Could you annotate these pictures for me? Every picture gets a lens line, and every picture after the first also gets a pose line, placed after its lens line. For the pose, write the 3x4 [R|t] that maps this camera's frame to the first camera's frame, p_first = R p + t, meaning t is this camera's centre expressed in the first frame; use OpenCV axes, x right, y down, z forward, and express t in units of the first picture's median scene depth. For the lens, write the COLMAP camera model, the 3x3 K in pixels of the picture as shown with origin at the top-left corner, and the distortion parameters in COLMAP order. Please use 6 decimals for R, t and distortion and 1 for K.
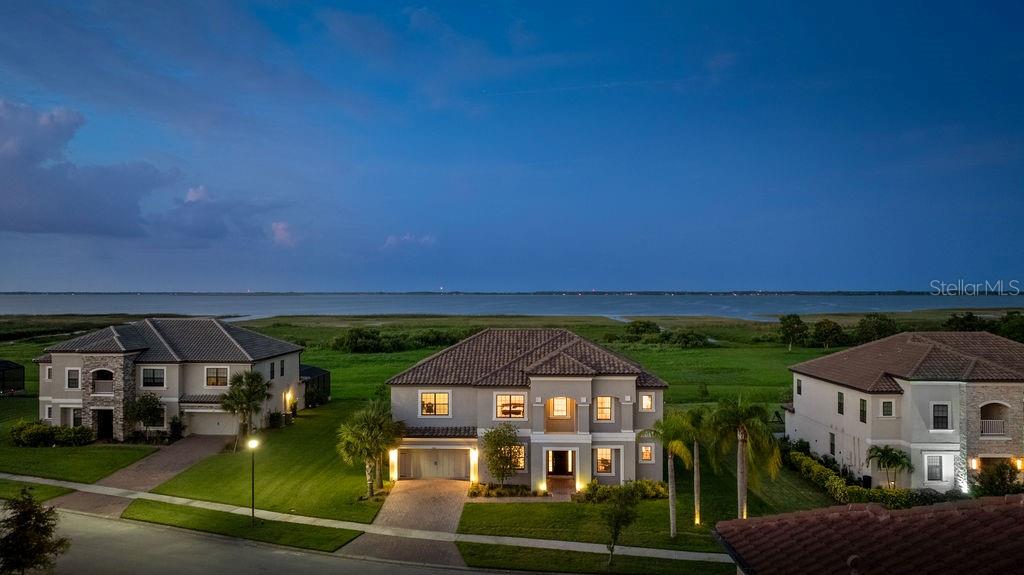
lens RADIAL K [[708.1, 0, 514.7], [0, 708.1, 287.7], [0, 0, 1]] dist [-0.009895, 0.009481]
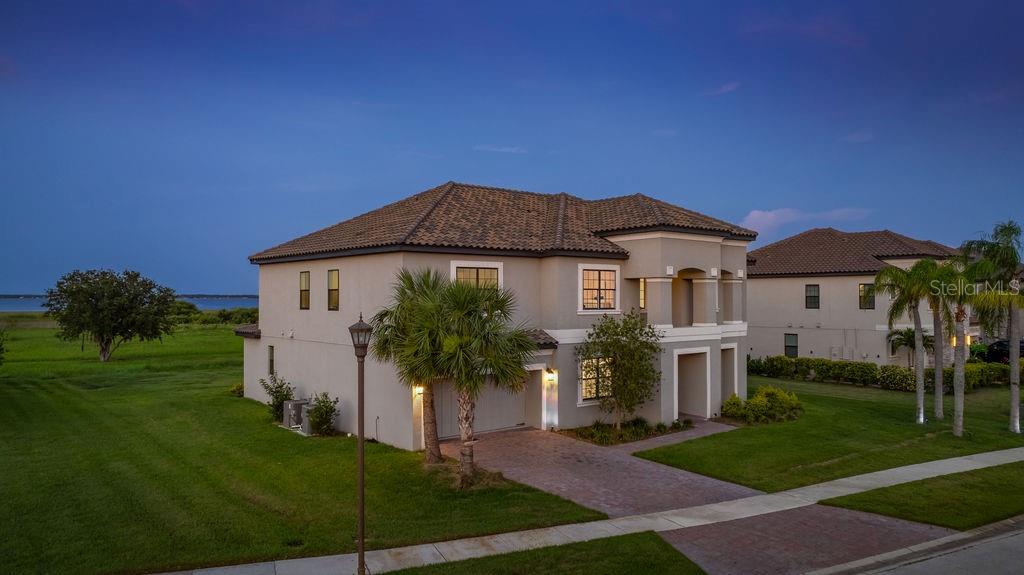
lens RADIAL K [[708.1, 0, 514.6], [0, 708.1, 289.0], [0, 0, 1]] dist [-0.009895, 0.009481]
pose [[0.745325, 0.006813, 0.666666, -0.464667], [-0.007019, 0.999973, -0.002372, 0.175604], [-0.666664, -0.002912, 0.745353, 0.637451]]
